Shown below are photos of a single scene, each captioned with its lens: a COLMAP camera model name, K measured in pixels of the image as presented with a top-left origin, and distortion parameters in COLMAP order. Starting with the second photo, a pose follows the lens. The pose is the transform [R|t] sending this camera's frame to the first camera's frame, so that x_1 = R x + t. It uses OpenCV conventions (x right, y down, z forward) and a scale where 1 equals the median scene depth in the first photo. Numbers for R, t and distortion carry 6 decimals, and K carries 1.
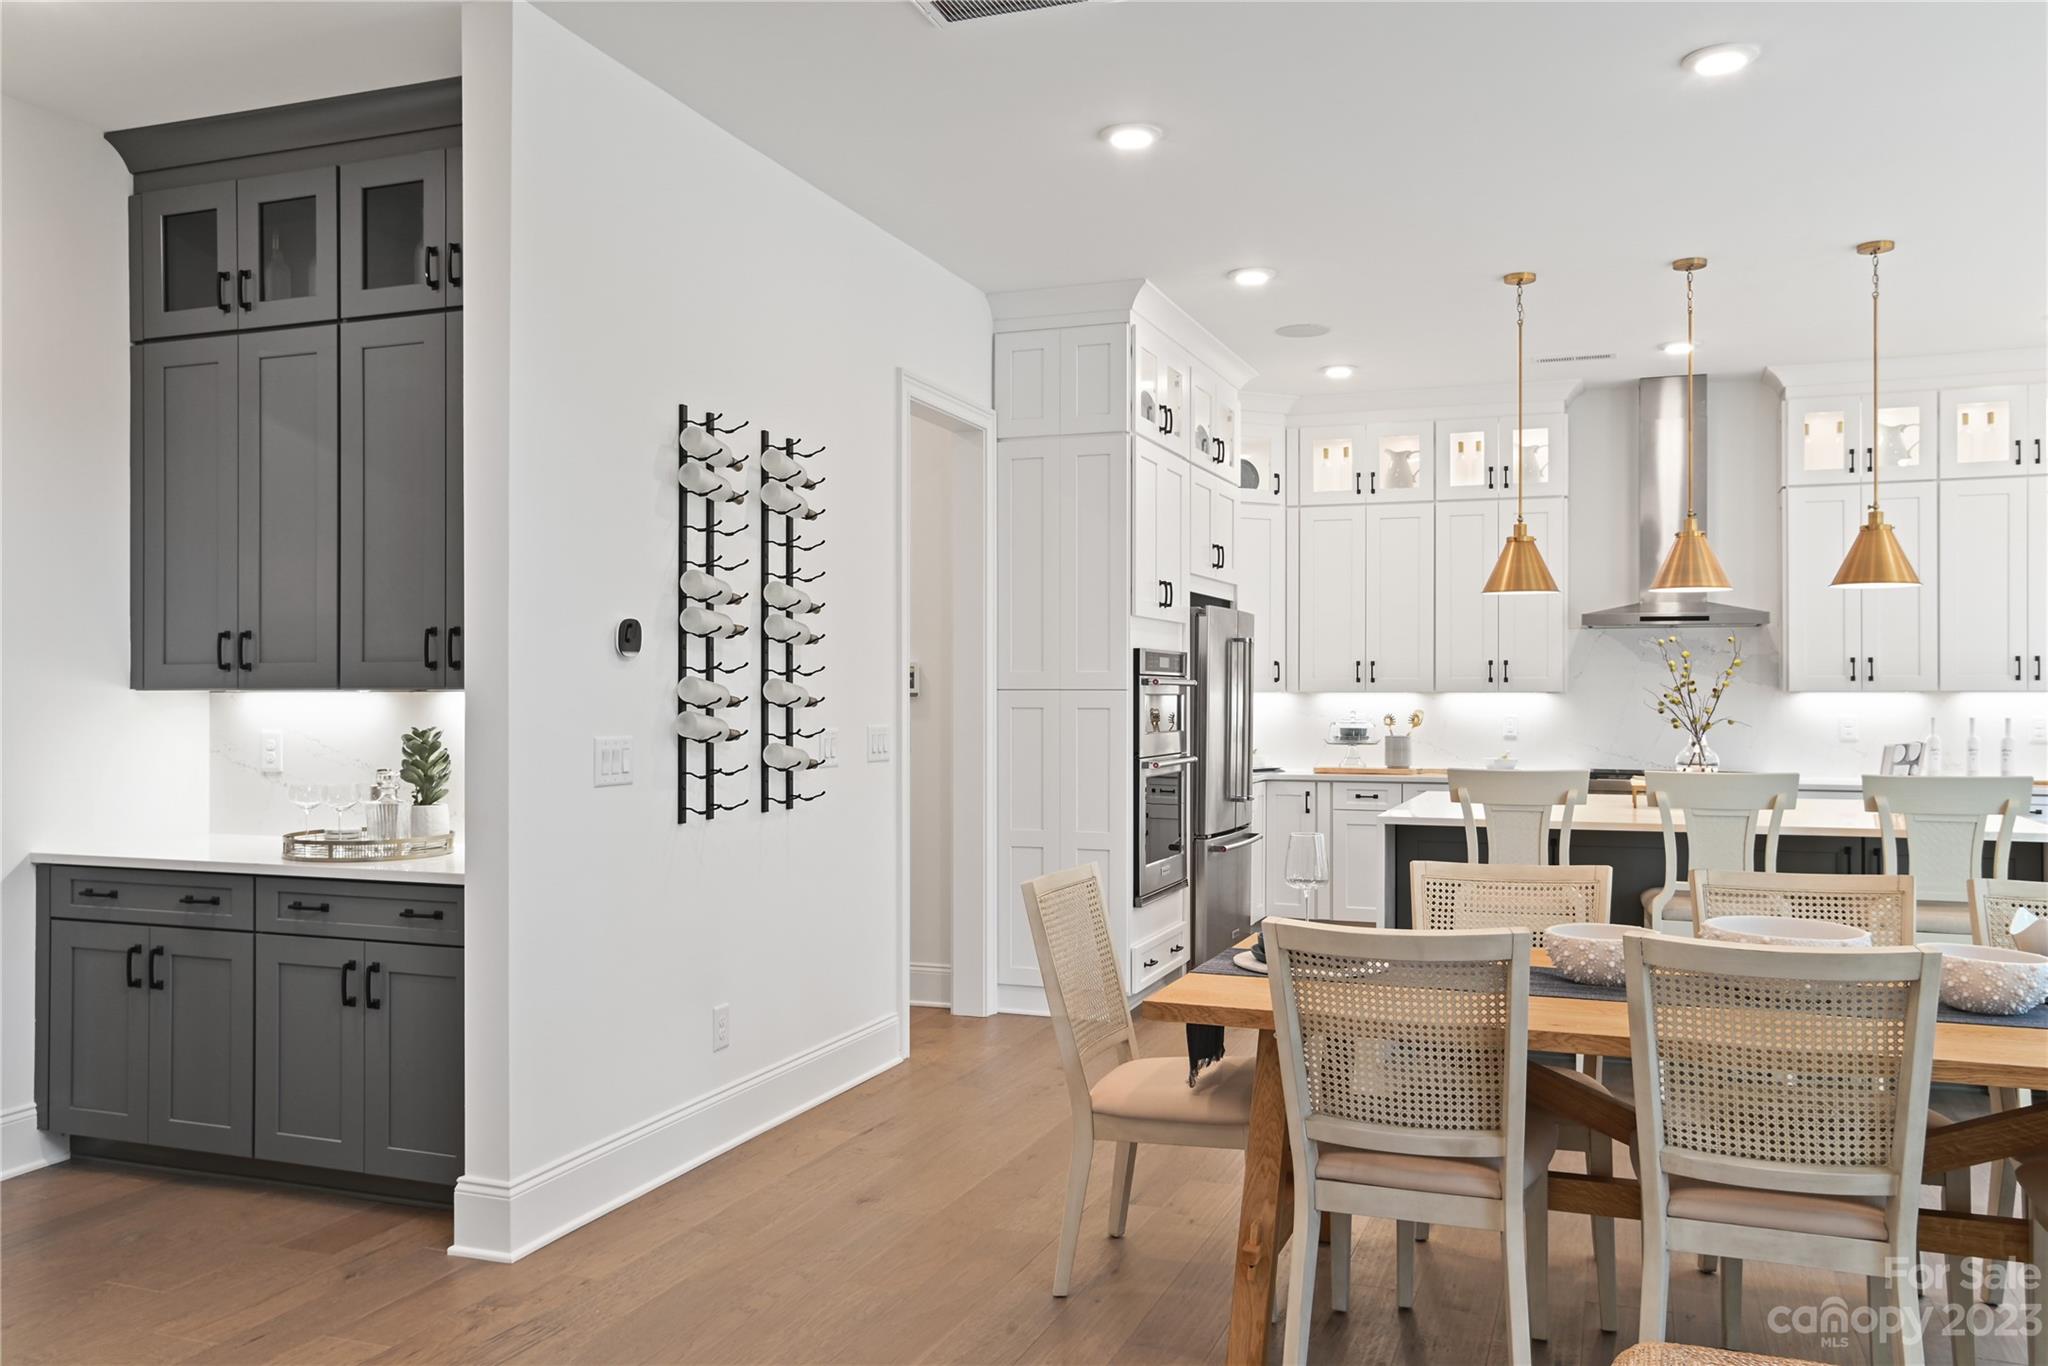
lens RADIAL K [[1628.2, 0, 1017.7], [0, 1628.2, 683.8], [0, 0, 1]] dist [0.043045, 0.004487]
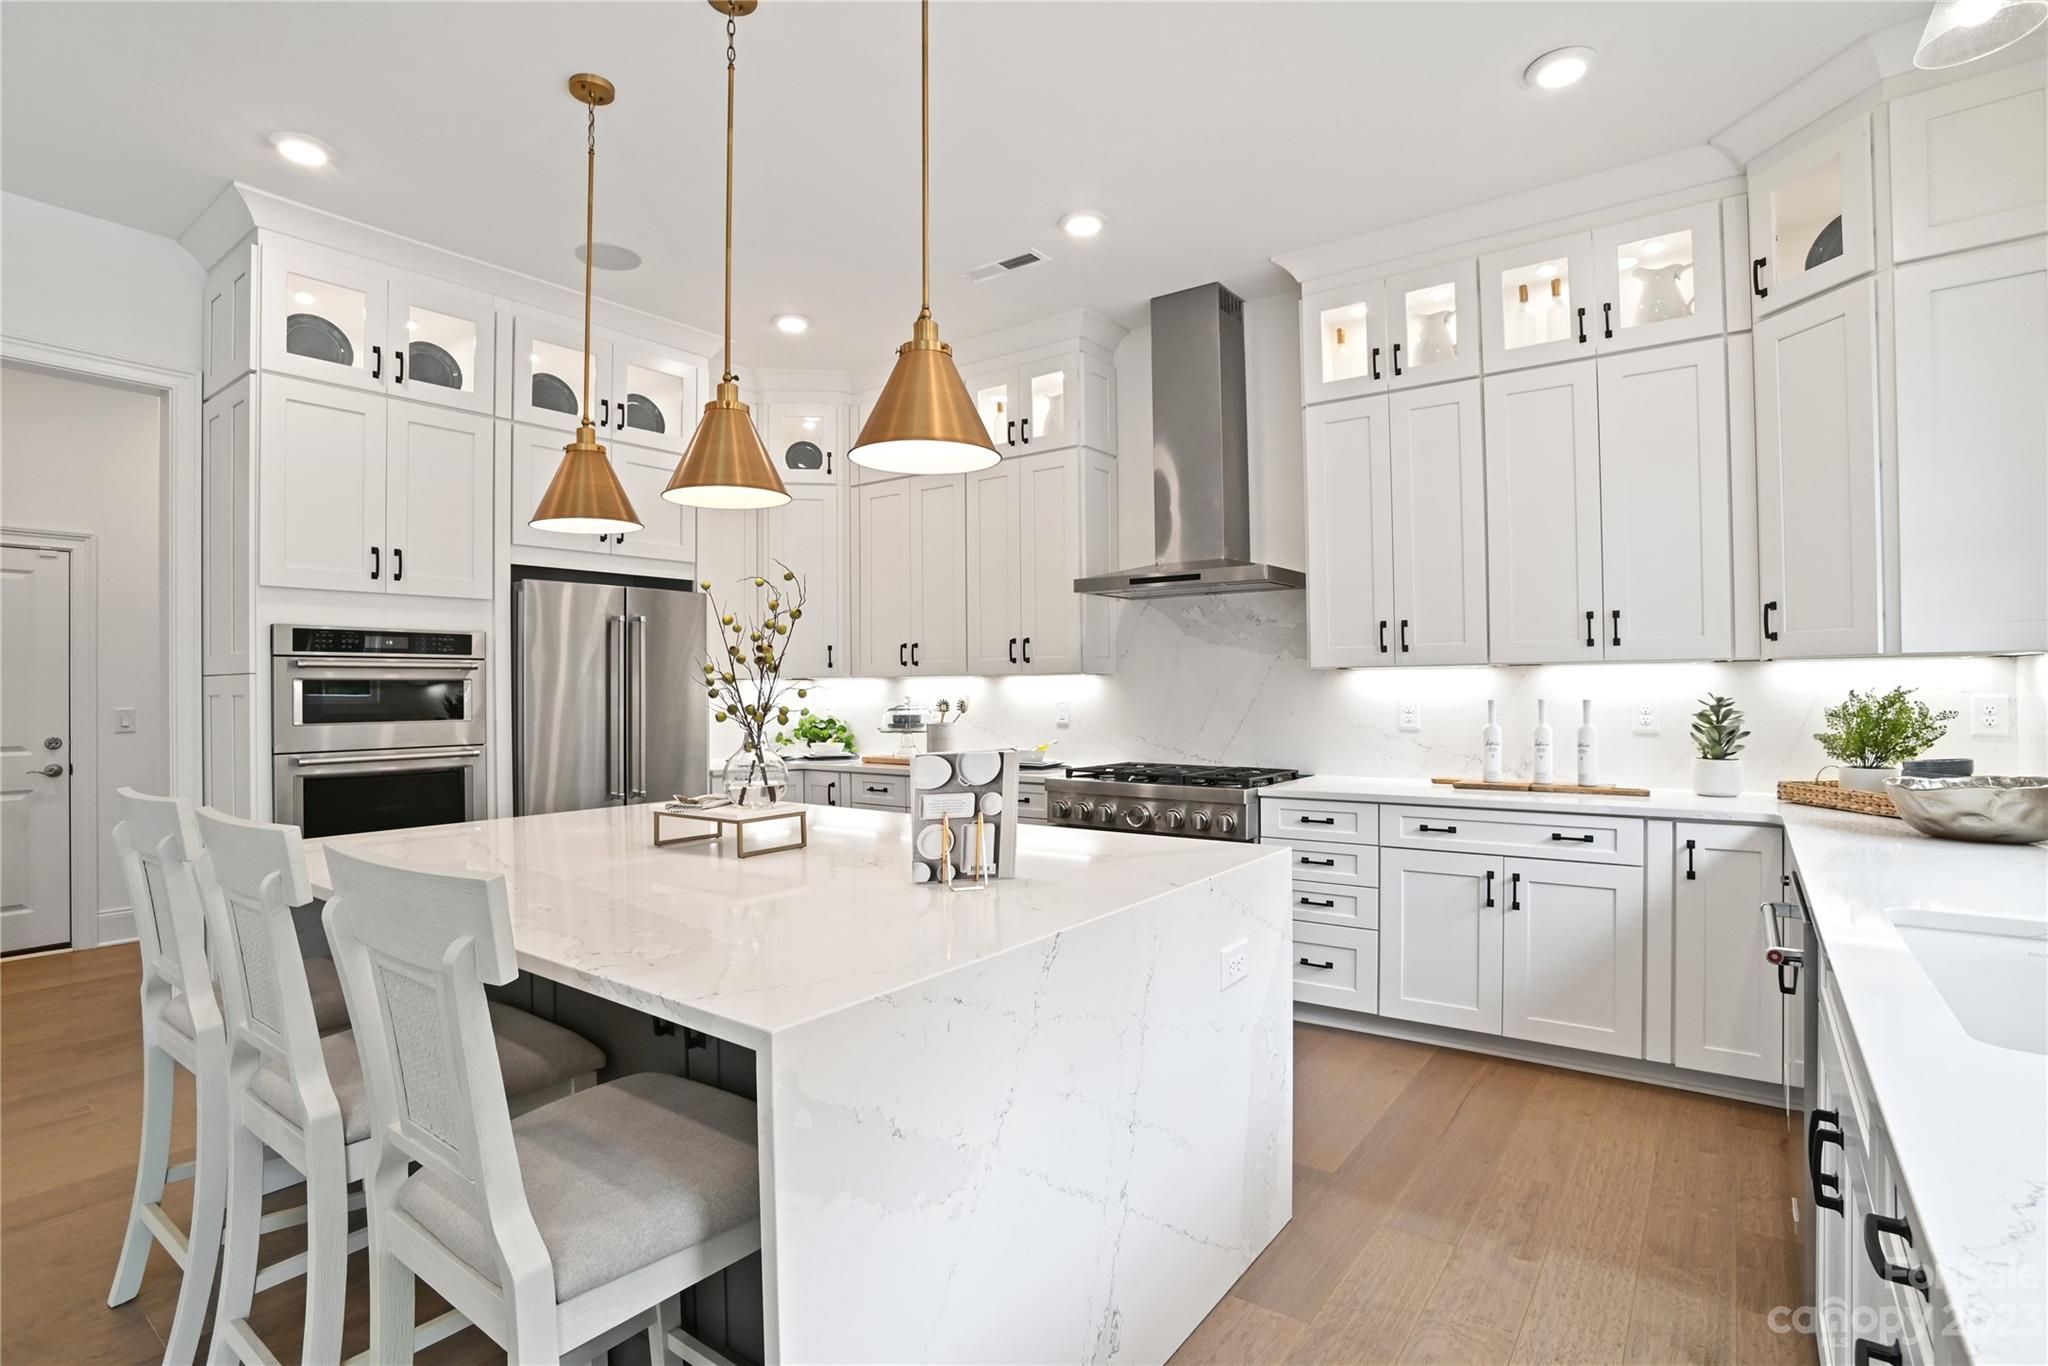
lens RADIAL K [[999.9, 0, 1028.3], [0, 999.9, 672.6], [0, 0, 1]] dist [-0.003219, 0.001997]
pose [[0.954009, -0.014728, -0.299415, 0.486428], [0.012218, 0.999873, -0.010251, 0.010289], [0.299528, 0.006121, 0.954068, 0.509990]]
